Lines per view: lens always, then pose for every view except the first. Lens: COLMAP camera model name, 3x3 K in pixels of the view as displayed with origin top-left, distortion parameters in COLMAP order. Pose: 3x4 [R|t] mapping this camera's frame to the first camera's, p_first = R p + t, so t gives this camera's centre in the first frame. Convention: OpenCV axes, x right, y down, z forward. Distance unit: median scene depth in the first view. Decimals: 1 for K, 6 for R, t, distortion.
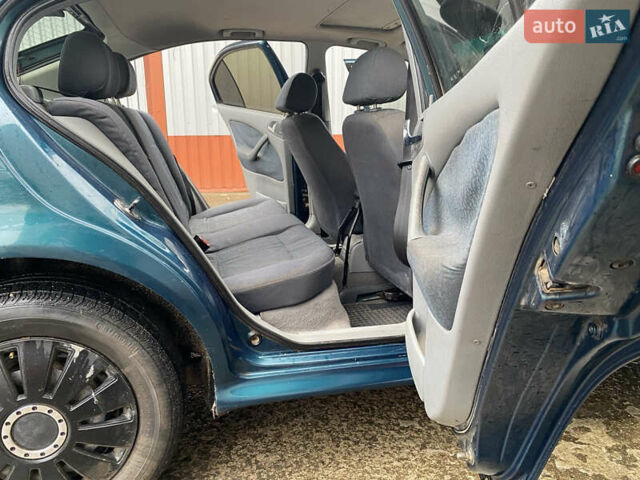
lens RADIAL K [[486.8, 0, 322.0], [0, 486.8, 237.1], [0, 0, 1]] dist [0.014266, -0.012298]
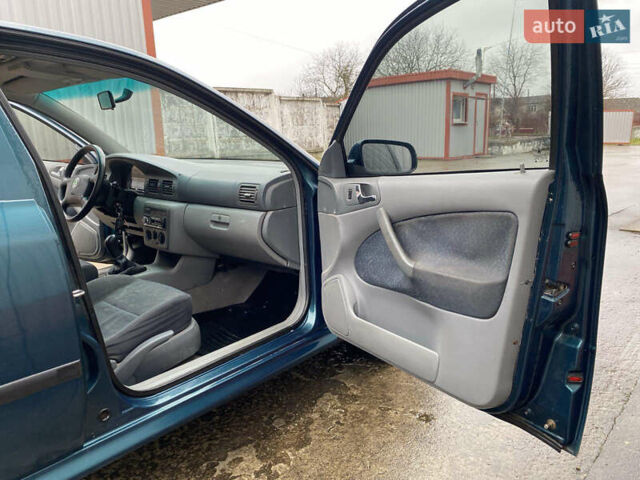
lens RADIAL K [[486.8, 0, 321.0], [0, 486.8, 238.8], [0, 0, 1]] dist [0.014266, -0.012298]
pose [[0.823456, -0.155434, 0.545675, 0.252742], [0.164942, 0.985788, 0.031892, -0.123548], [-0.542876, 0.063743, 0.837390, -0.030950]]
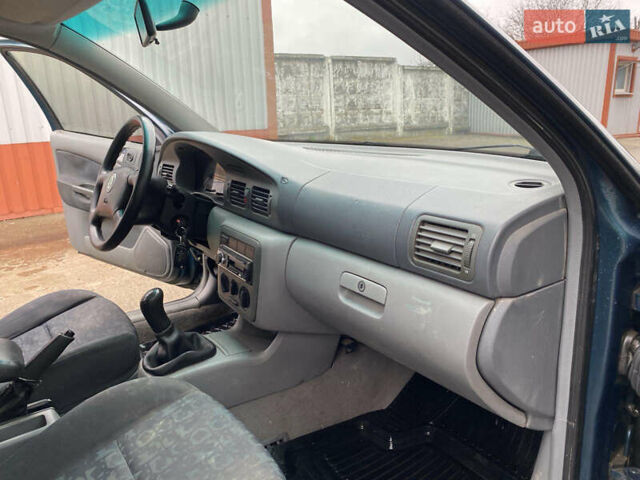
lens RADIAL K [[486.8, 0, 315.1], [0, 486.8, 241.2], [0, 0, 1]] dist [0.014266, -0.012298]
pose [[0.933549, -0.127360, 0.335060, 0.596404], [0.115993, 0.991791, 0.053812, -0.319113], [-0.339163, -0.011372, 0.940659, 0.916419]]
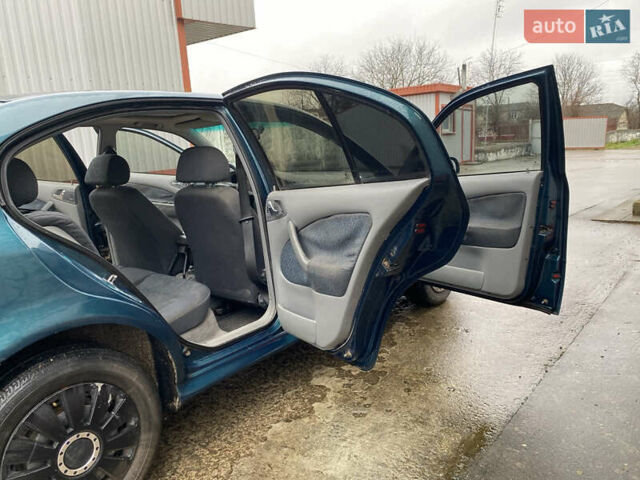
lens RADIAL K [[486.8, 0, 321.5], [0, 486.8, 244.1], [0, 0, 1]] dist [0.014266, -0.012298]
pose [[0.802808, -0.173033, 0.570579, -0.680940], [0.191756, 0.981051, 0.027709, -0.087966], [-0.564561, 0.087167, 0.820775, -0.550628]]
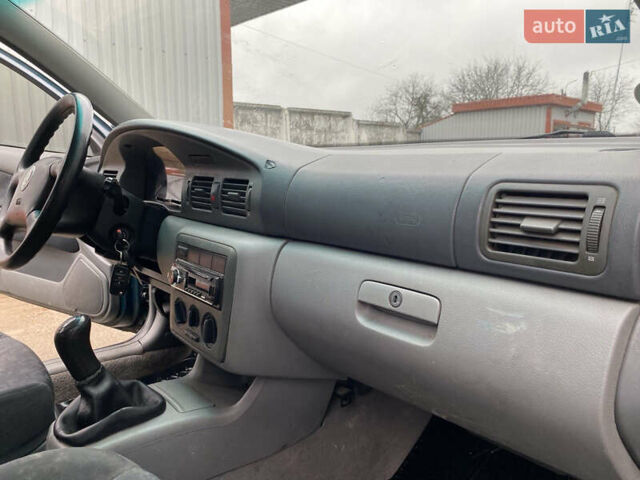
lens RADIAL K [[486.8, 0, 324.2], [0, 486.8, 241.5], [0, 0, 1]] dist [0.014266, -0.012298]
pose [[0.888665, -0.078309, 0.451820, 0.616716], [0.108063, 0.993324, -0.040383, -0.247498], [-0.445641, 0.084712, 0.891195, 1.177303]]
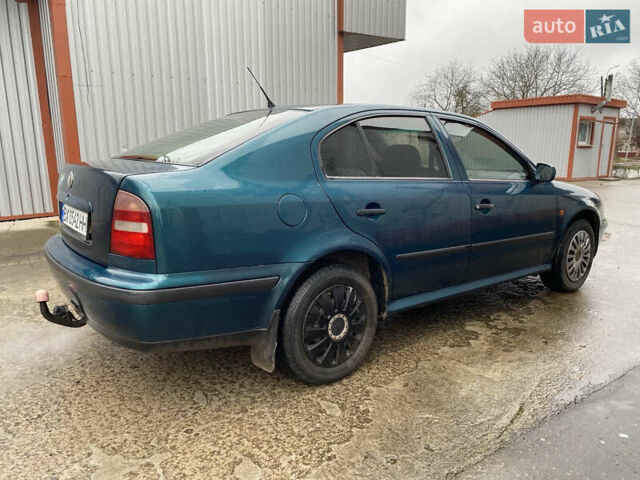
lens RADIAL K [[486.8, 0, 318.0], [0, 486.8, 246.6], [0, 0, 1]] dist [0.014266, -0.012298]
pose [[0.921281, -0.083192, 0.379894, -1.413497], [0.091660, 0.995781, -0.004220, 0.026272], [-0.377941, 0.038709, 0.925020, -1.010047]]
